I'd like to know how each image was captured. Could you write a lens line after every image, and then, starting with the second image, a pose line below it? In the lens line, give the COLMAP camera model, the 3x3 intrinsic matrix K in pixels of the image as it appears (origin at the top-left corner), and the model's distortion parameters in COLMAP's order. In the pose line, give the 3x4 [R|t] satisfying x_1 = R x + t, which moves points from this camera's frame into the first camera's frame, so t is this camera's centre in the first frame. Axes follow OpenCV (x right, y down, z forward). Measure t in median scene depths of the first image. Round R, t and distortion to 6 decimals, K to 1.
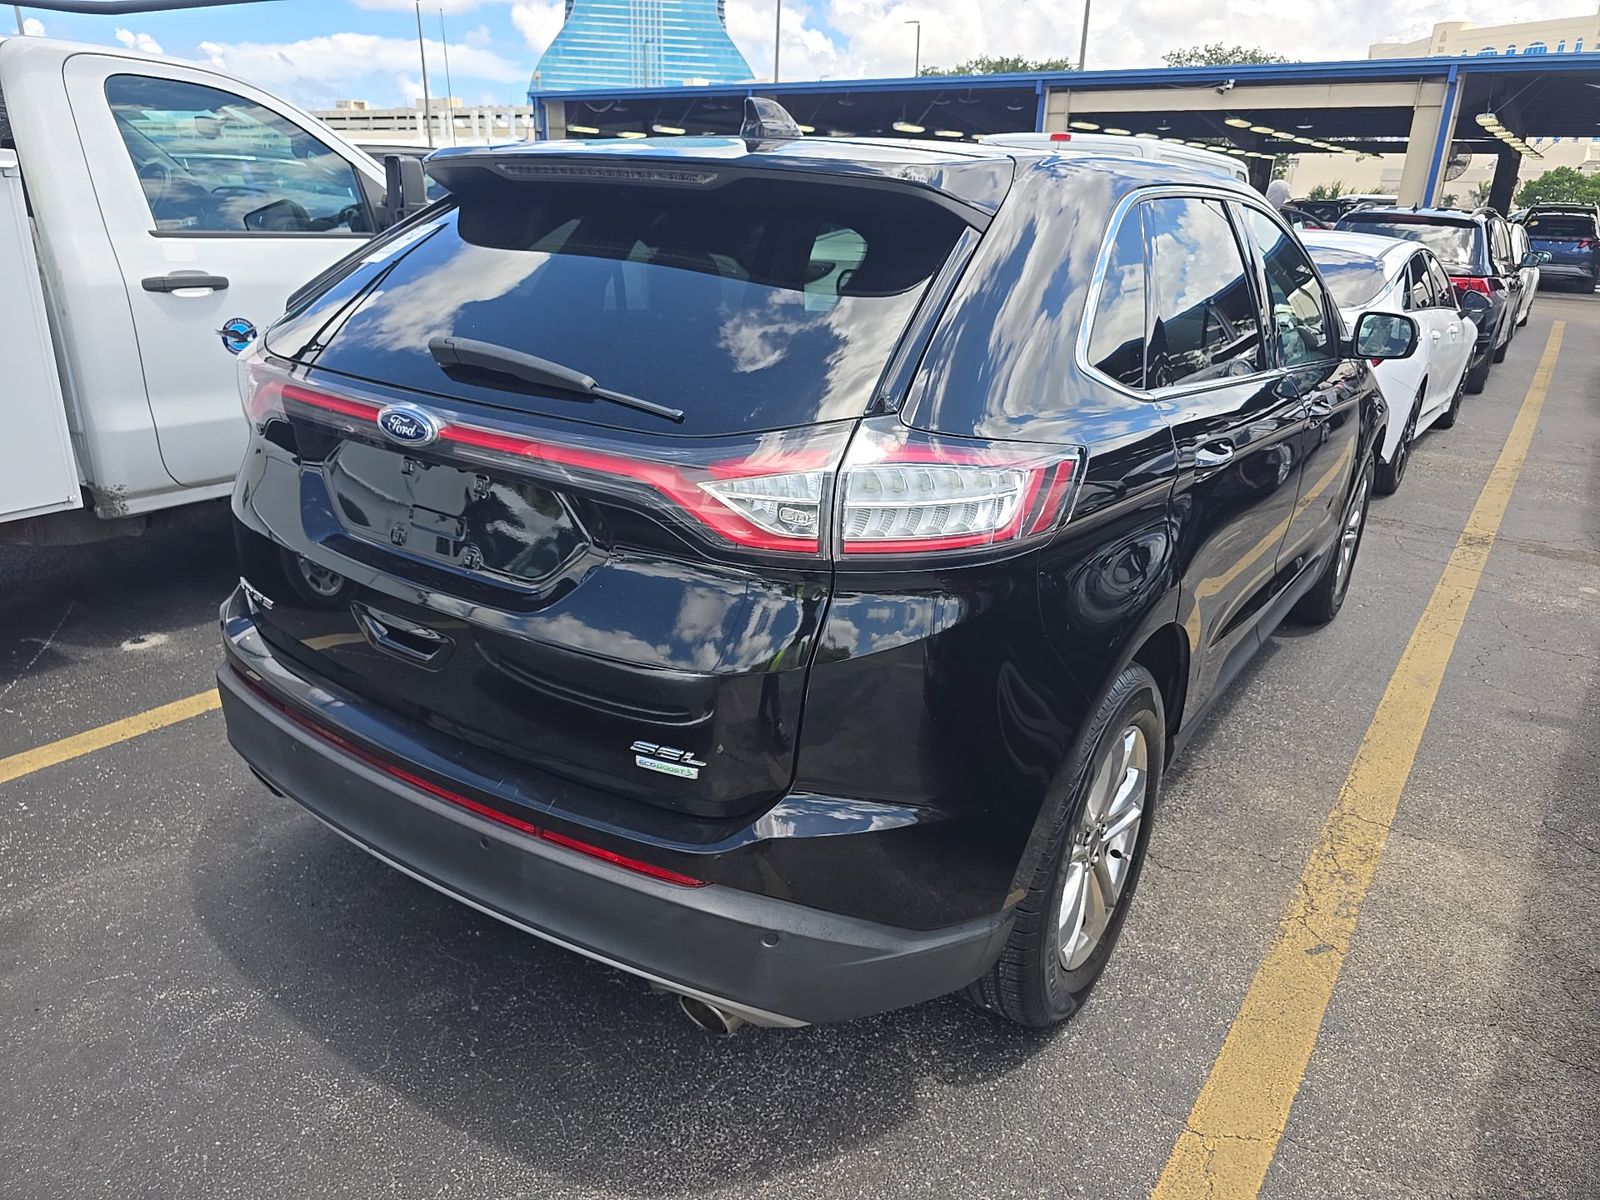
lens RADIAL K [[1088.7, 0, 790.2], [0, 1088.7, 601.9], [0, 0, 1]] dist [0.025487, -0.025333]
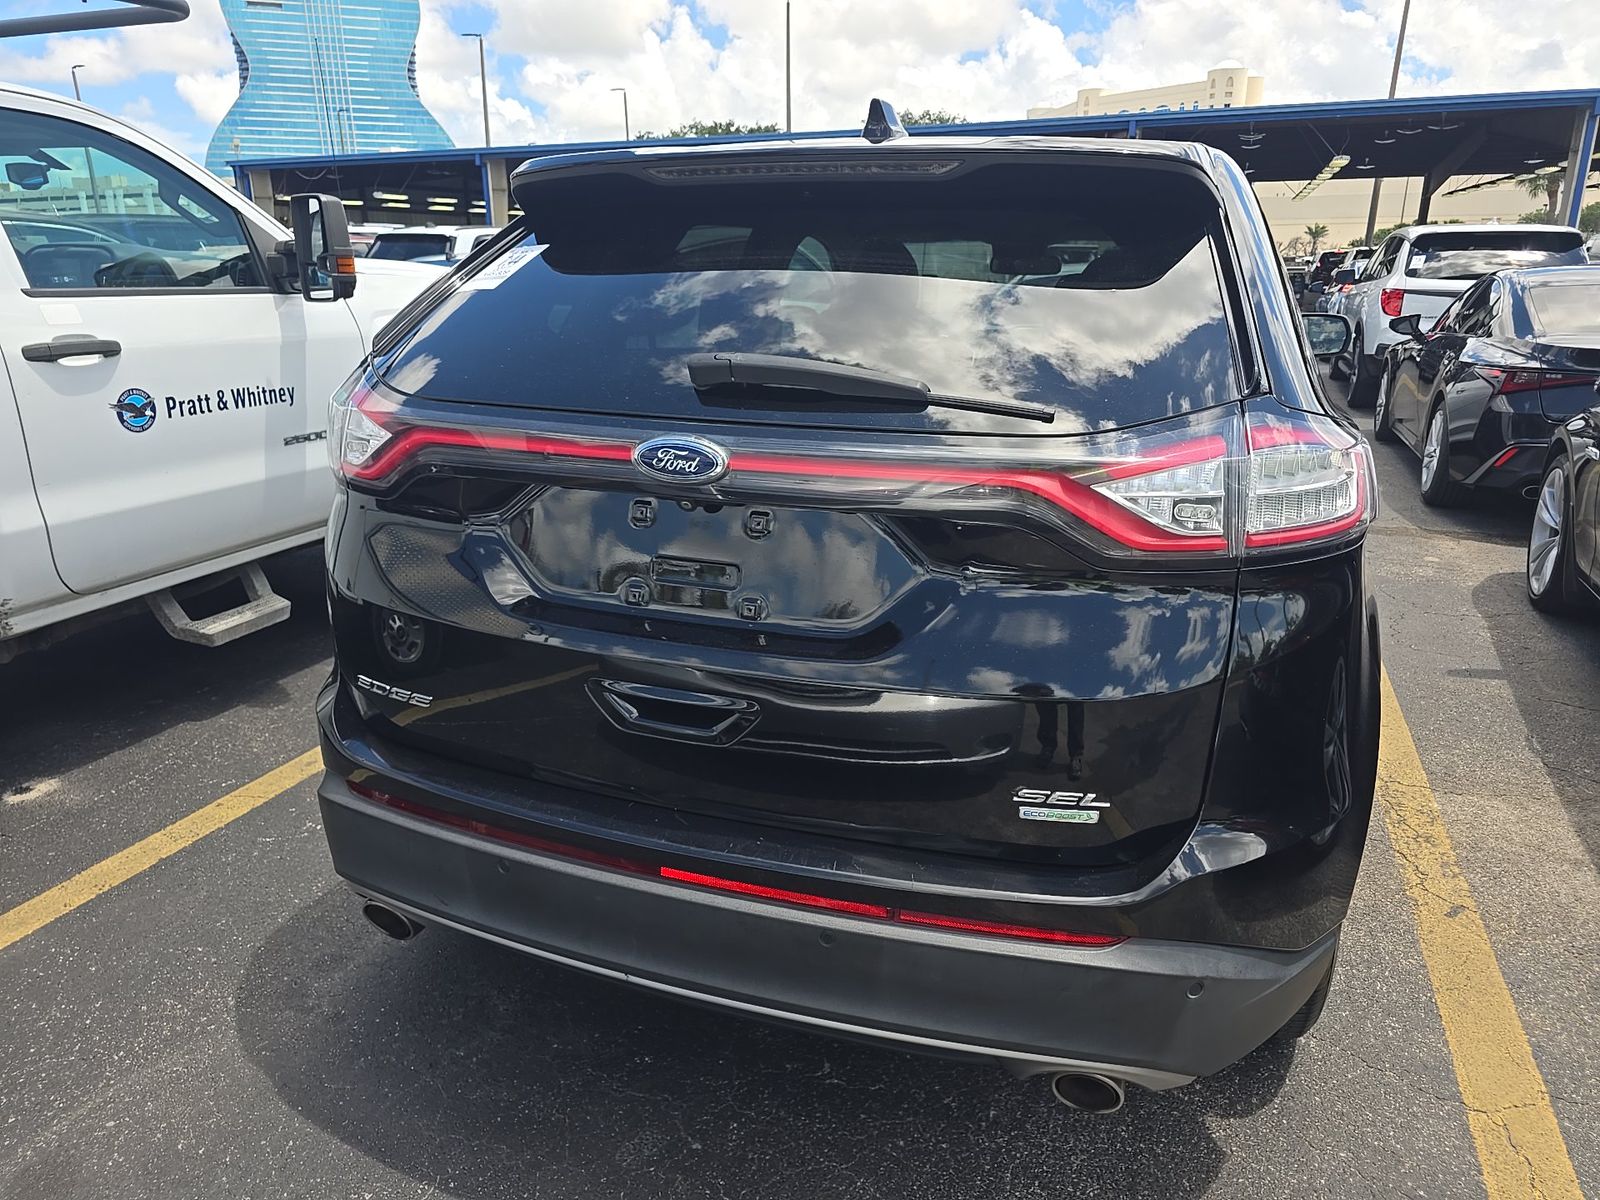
lens RADIAL K [[1088.7, 0, 797.6], [0, 1088.7, 608.1], [0, 0, 1]] dist [0.025487, -0.025333]
pose [[0.968775, -0.109556, 0.222425, -0.260601], [0.119465, 0.992337, -0.031552, -0.005542], [-0.217264, 0.057139, 0.974439, 0.095020]]
